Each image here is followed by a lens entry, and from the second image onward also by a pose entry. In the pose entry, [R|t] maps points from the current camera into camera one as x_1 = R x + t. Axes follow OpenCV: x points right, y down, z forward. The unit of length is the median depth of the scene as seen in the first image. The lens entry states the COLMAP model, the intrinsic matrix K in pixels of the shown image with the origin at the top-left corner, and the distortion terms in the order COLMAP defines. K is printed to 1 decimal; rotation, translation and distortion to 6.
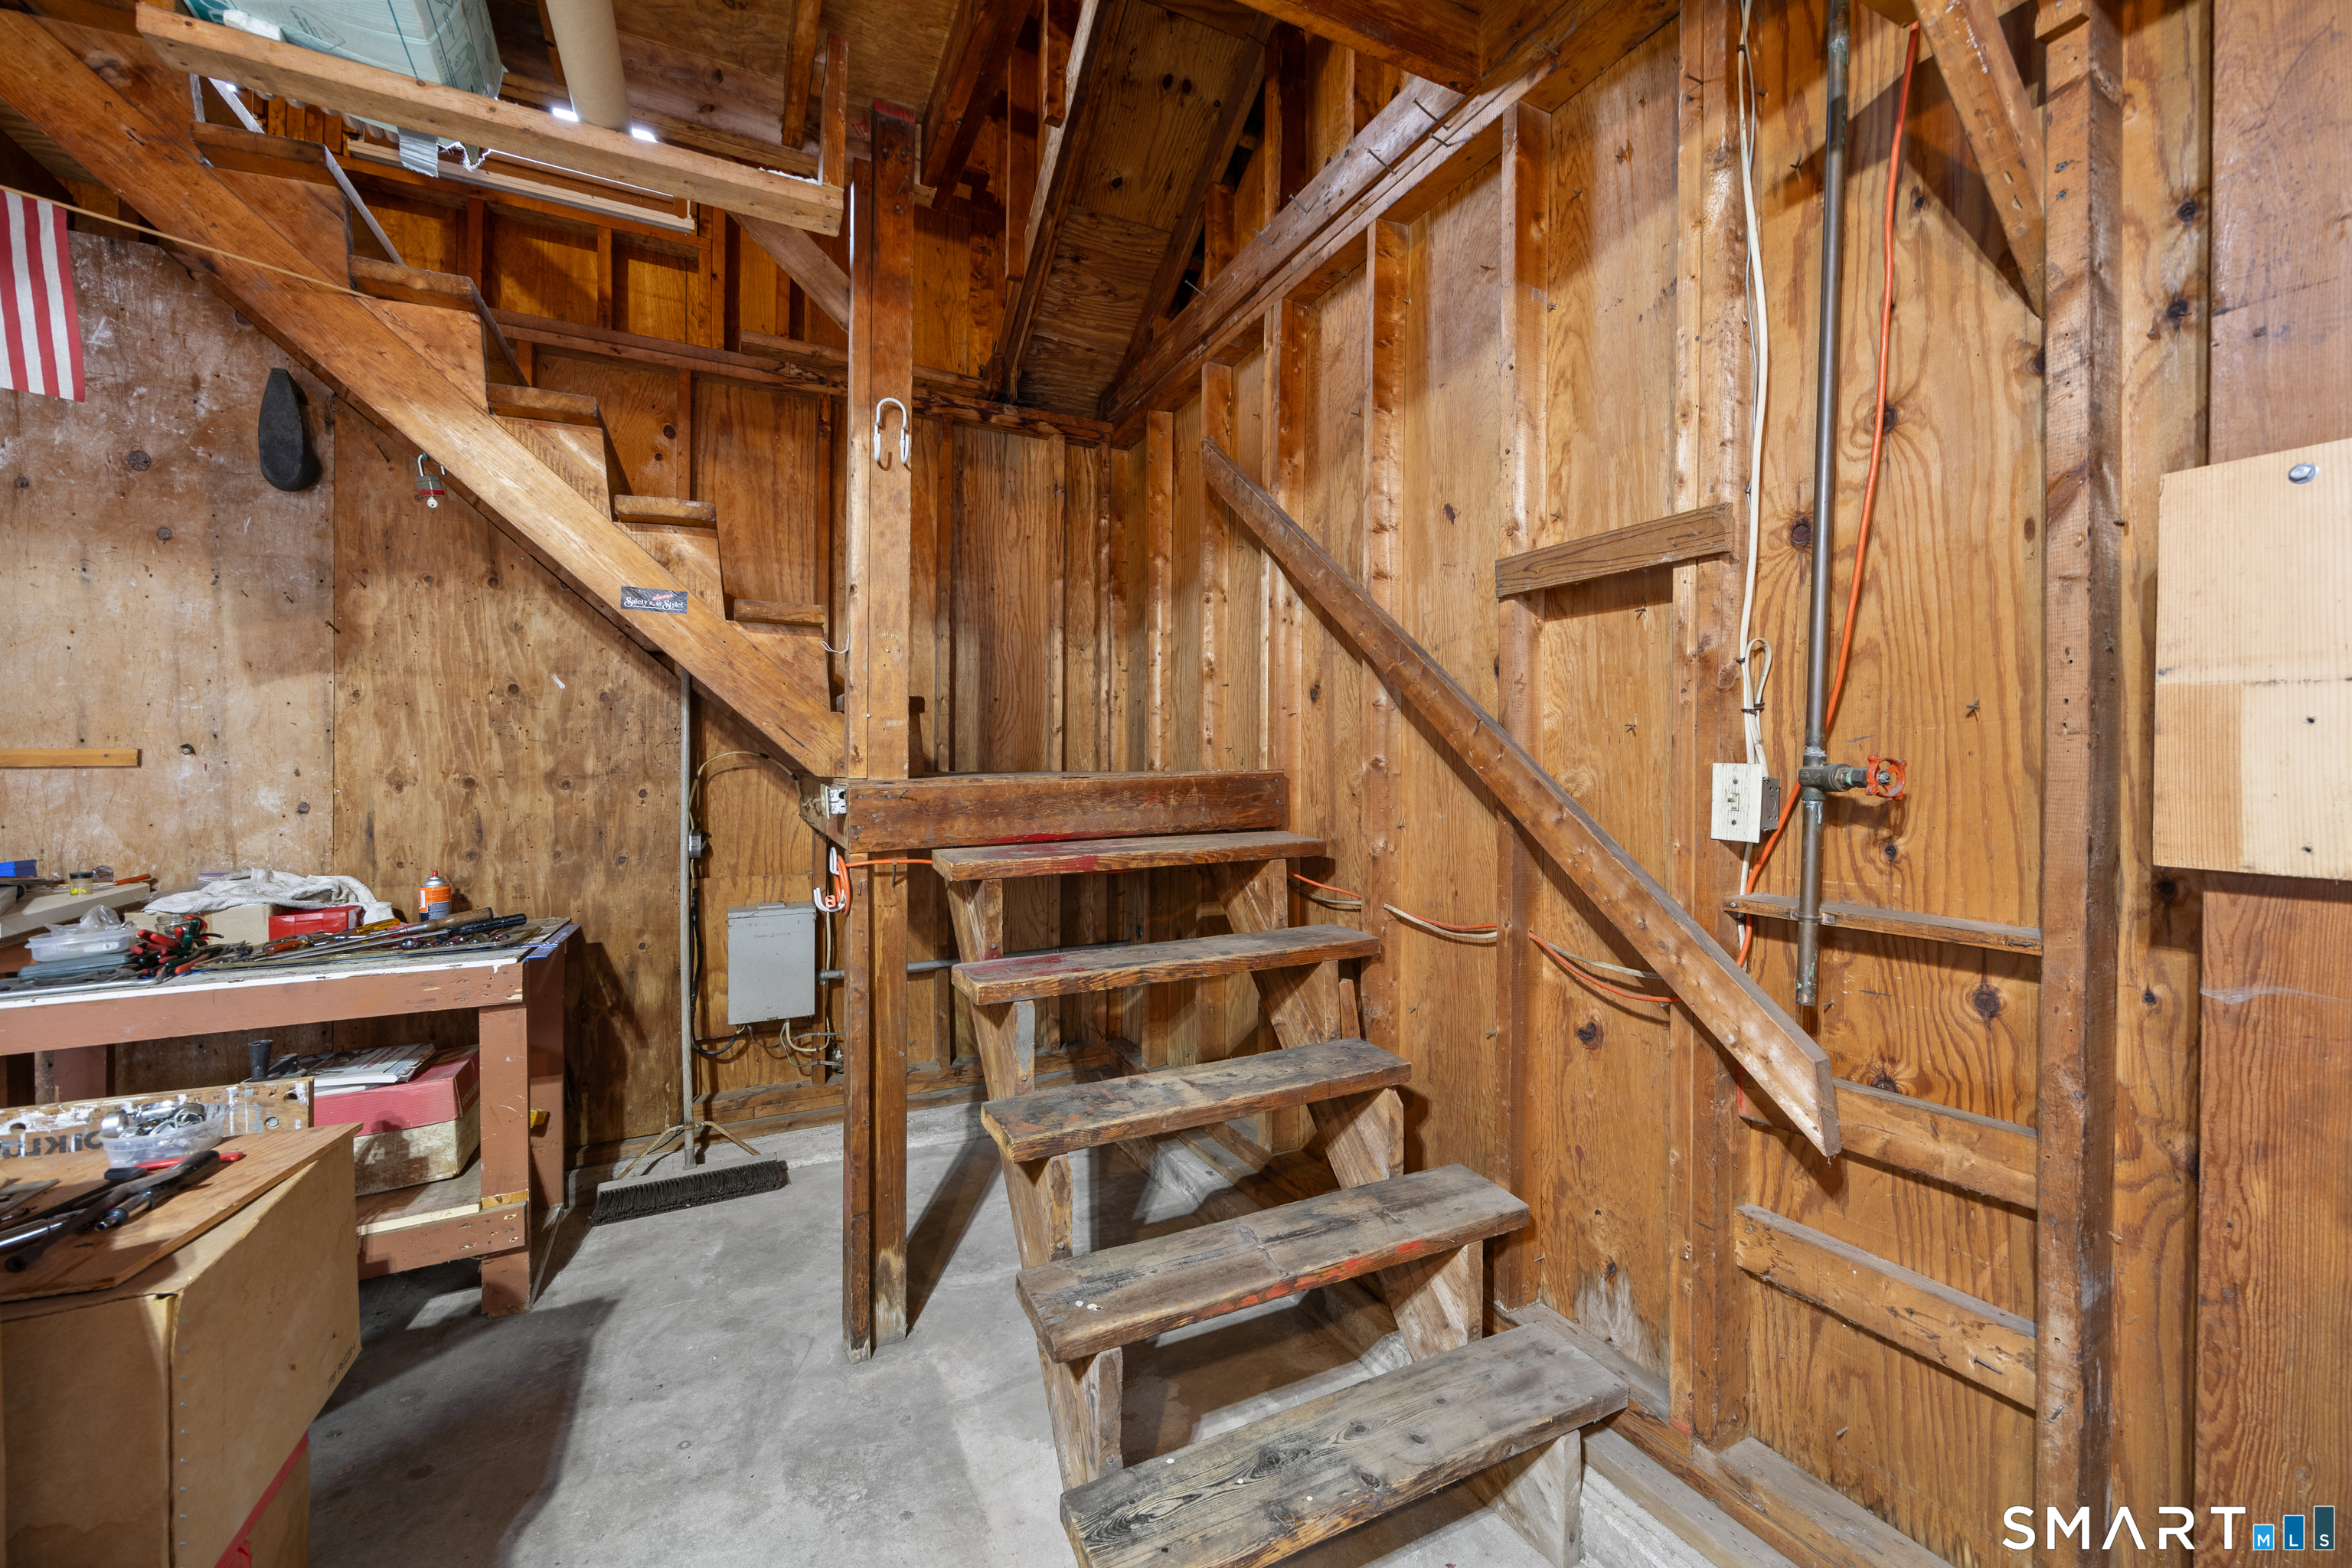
lens RADIAL K [[959.5, 0, 1176.0], [0, 959.5, 784.0], [0, 0, 1]] dist [0.000815, -0.000191]
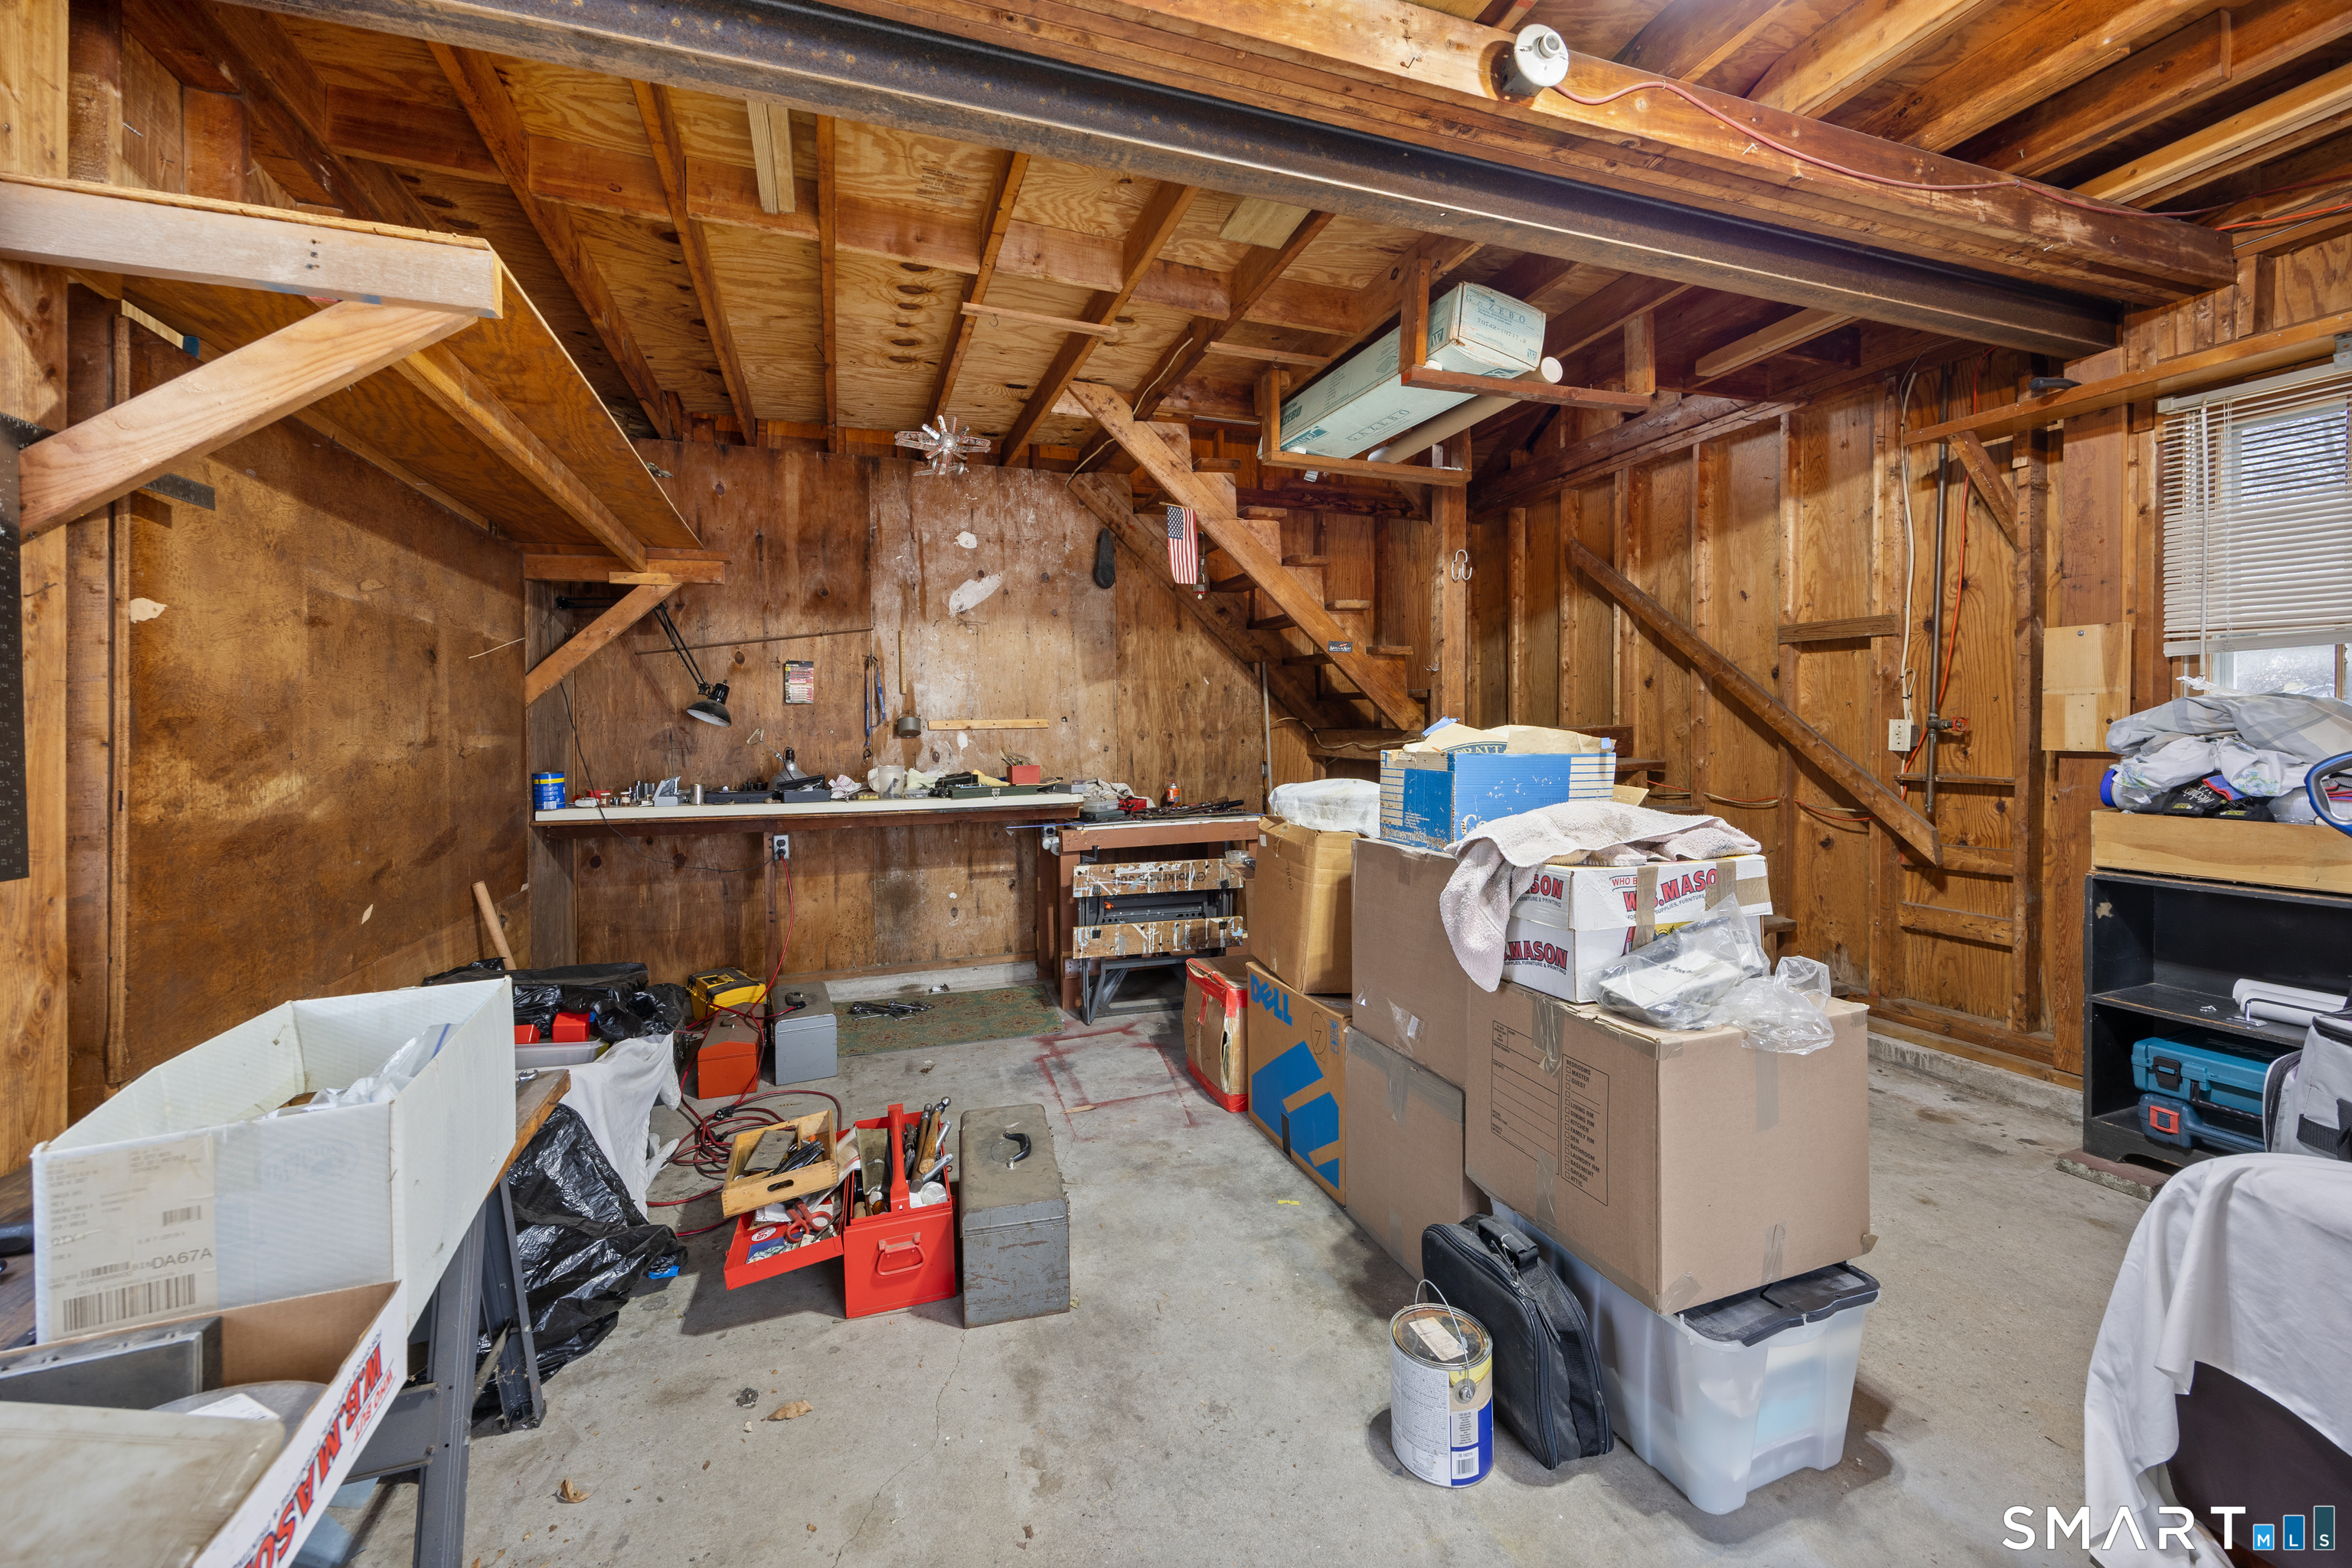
lens RADIAL K [[944.2, 0, 1174.9], [0, 944.2, 753.9], [0, 0, 1]] dist [0.000791, 0.000058]
pose [[0.992505, -0.004935, -0.122107, -0.883543], [0.006189, 0.999932, 0.009892, 0.028967], [0.122050, -0.010574, 0.992468, -1.493272]]
